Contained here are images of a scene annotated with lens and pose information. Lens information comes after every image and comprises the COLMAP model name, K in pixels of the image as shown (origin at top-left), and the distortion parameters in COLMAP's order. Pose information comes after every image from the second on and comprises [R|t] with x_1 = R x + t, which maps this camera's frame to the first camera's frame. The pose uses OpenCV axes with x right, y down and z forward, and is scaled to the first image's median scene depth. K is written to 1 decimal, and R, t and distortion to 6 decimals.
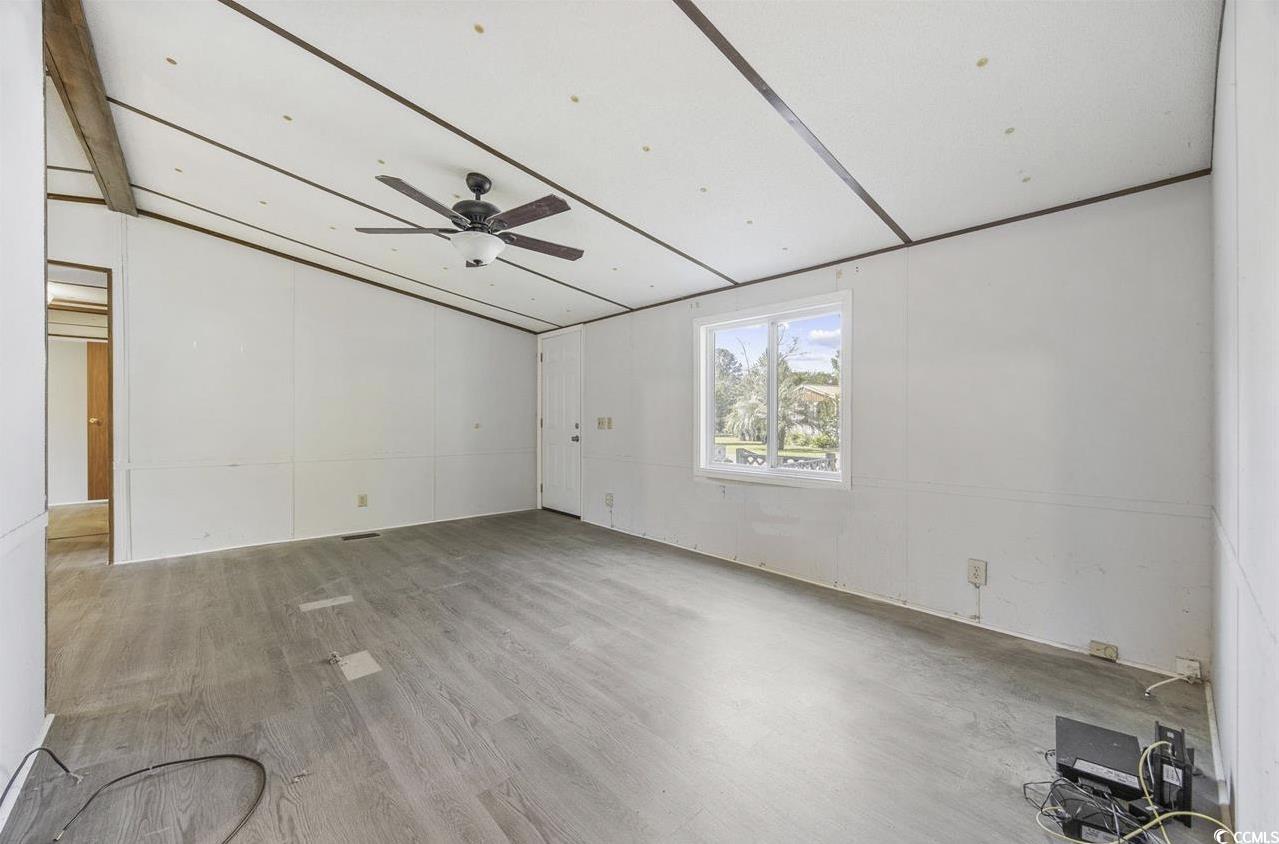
lens RADIAL K [[491.1, 0, 645.0], [0, 491.1, 421.0], [0, 0, 1]] dist [0.001250, -0.000208]
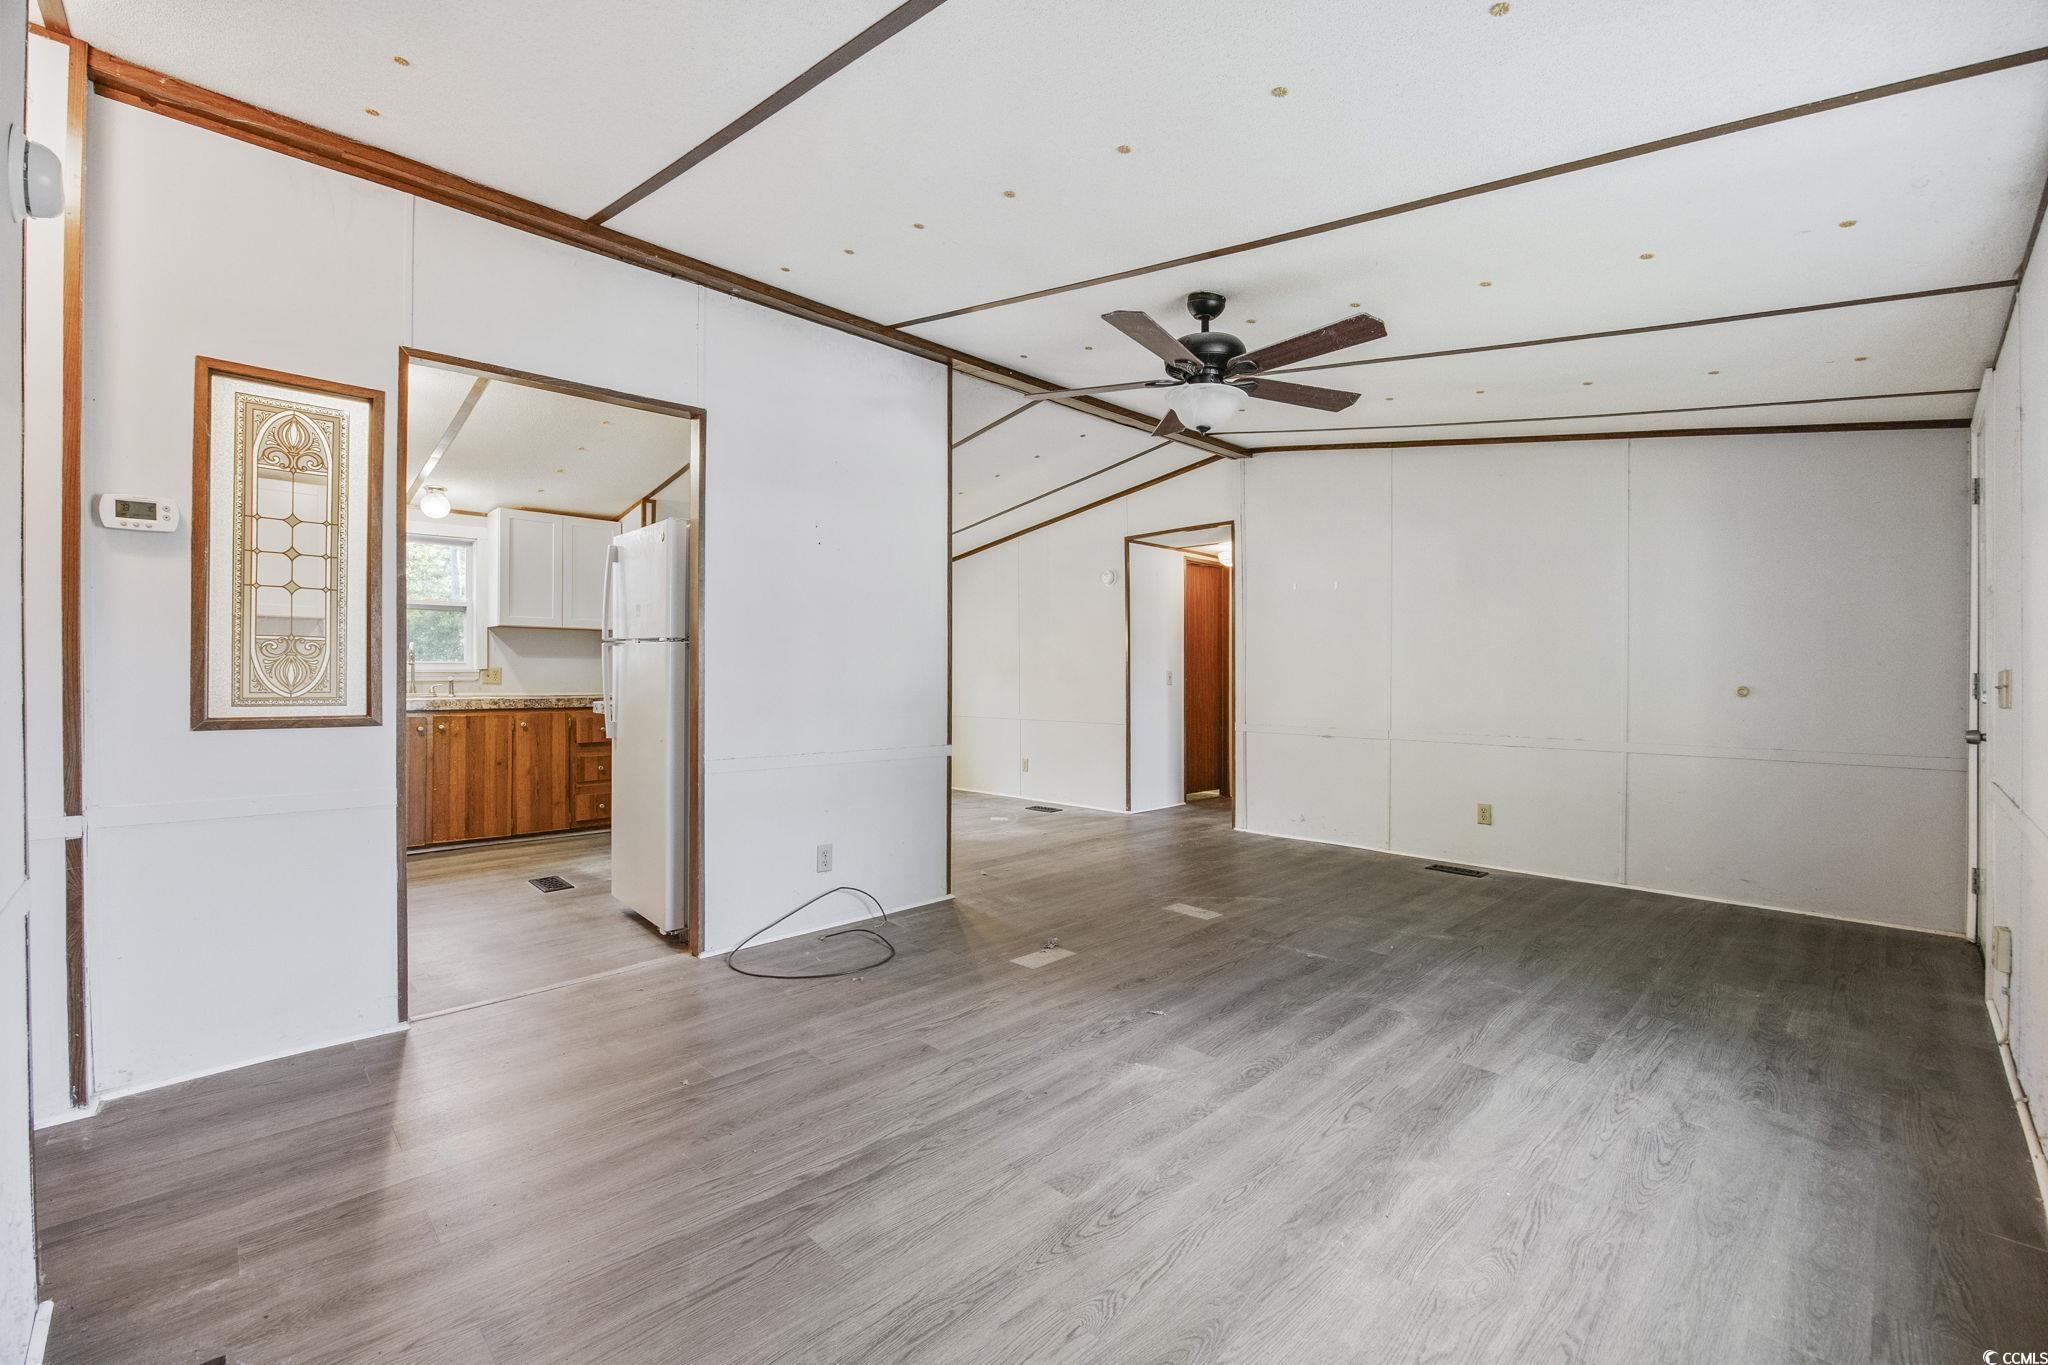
lens RADIAL K [[862.4, 0, 1029.7], [0, 862.4, 677.0], [0, 0, 1]] dist [-0.012640, 0.000046]
pose [[0.032001, 0.000775, -0.999488, 0.720842], [-0.002006, 0.999998, 0.000711, -0.002222], [0.999486, 0.001983, 0.032002, 0.706655]]
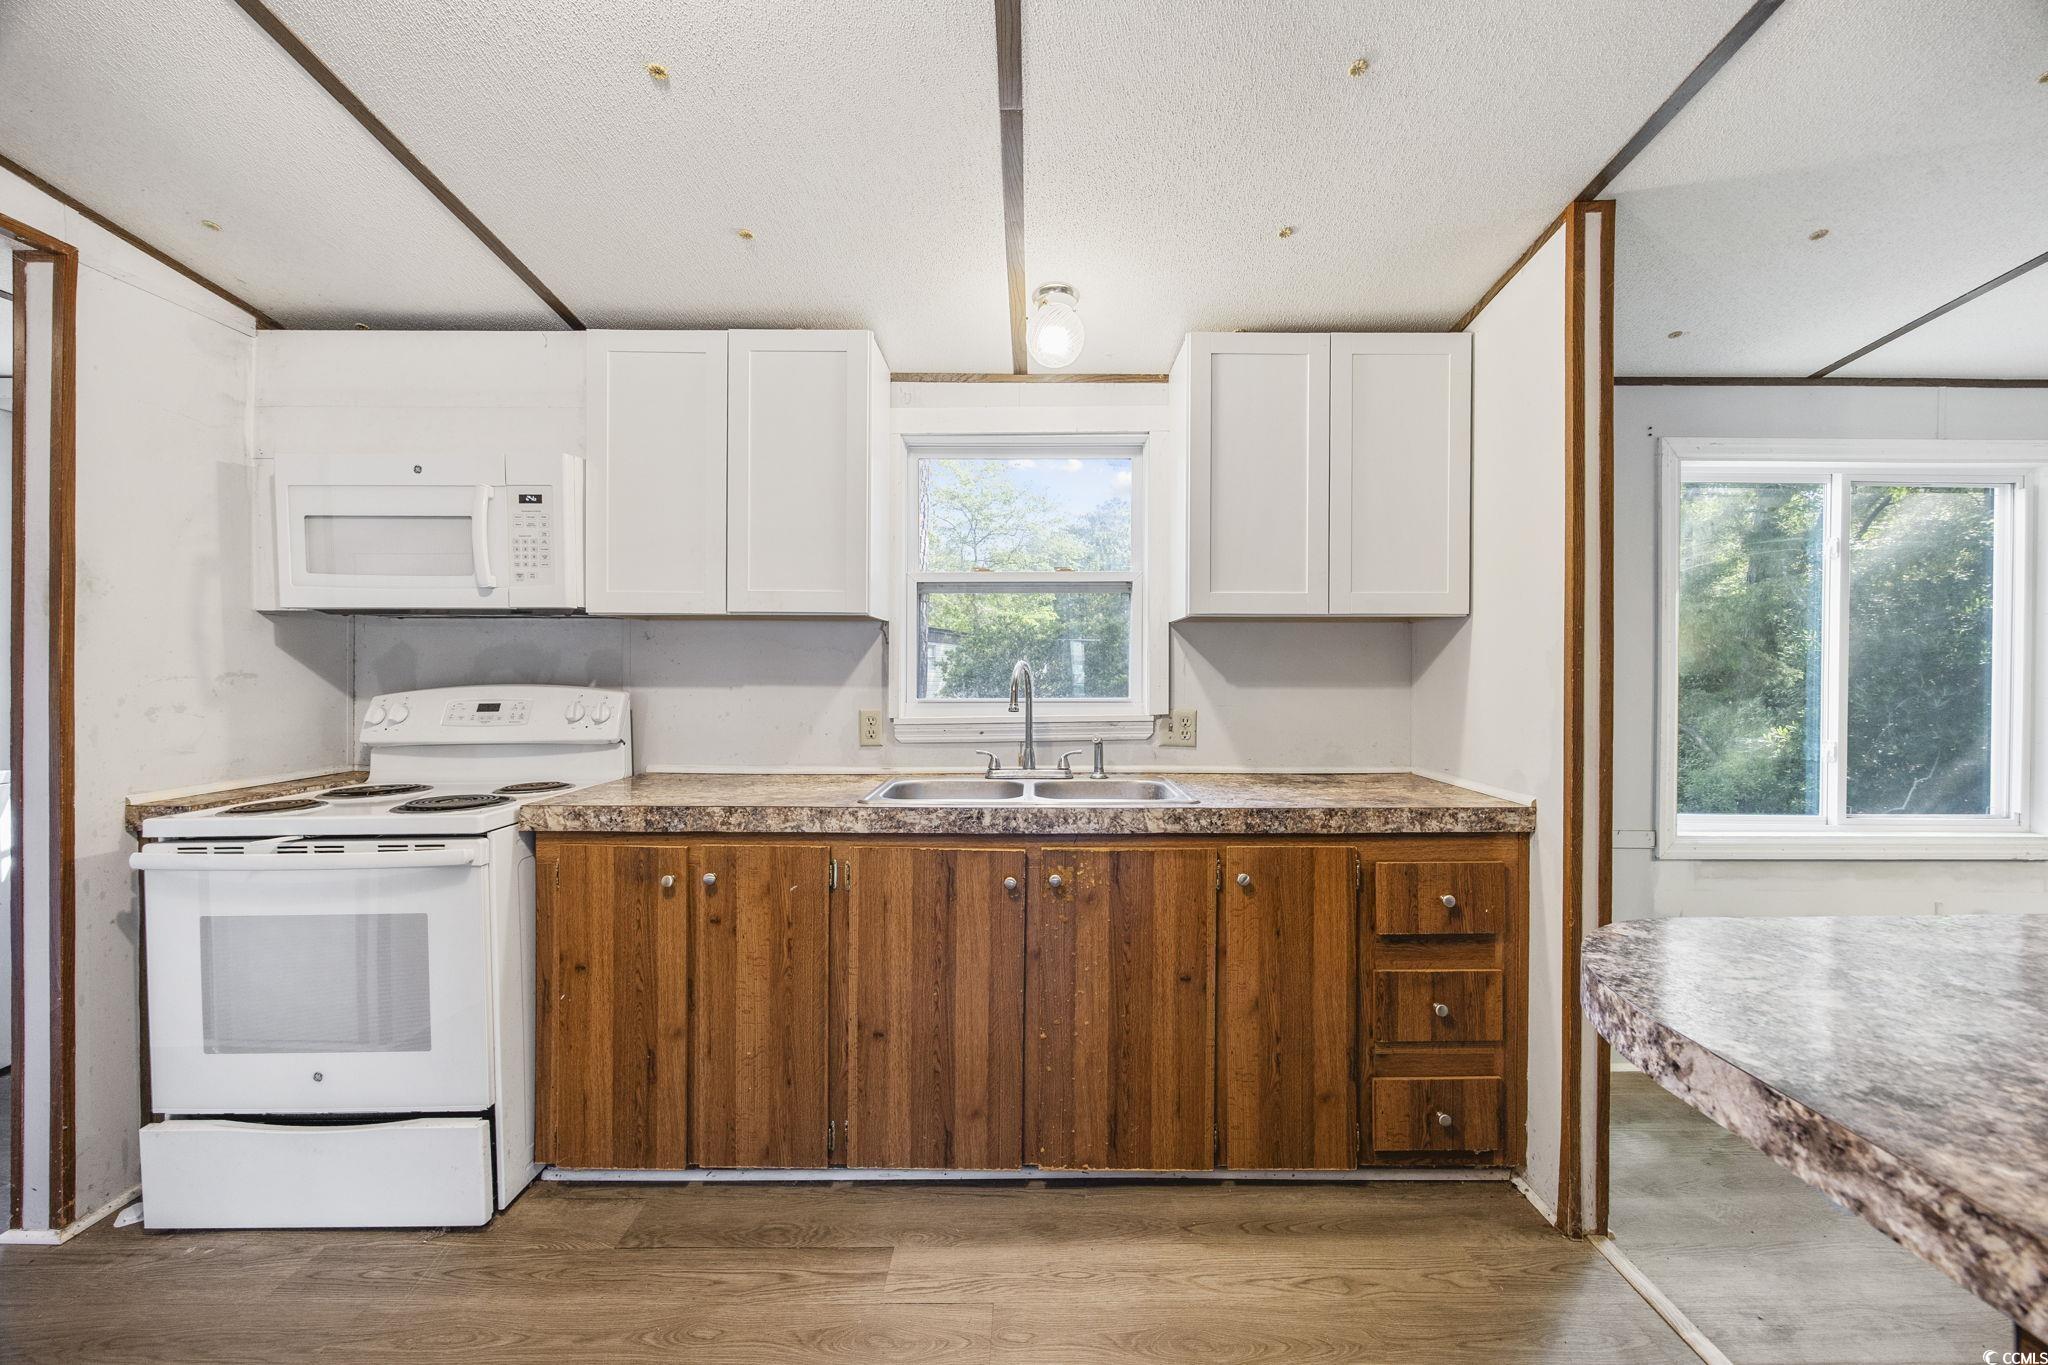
lens RADIAL K [[782.9, 0, 1031.7], [0, 782.9, 676.3], [0, 0, 1]] dist [-0.002216, -0.000691]
pose [[-0.677473, 0.002601, -0.735543, -0.616744], [0.000407, 0.999995, 0.003161, -0.060335], [0.735548, 0.001842, -0.677470, -0.041122]]
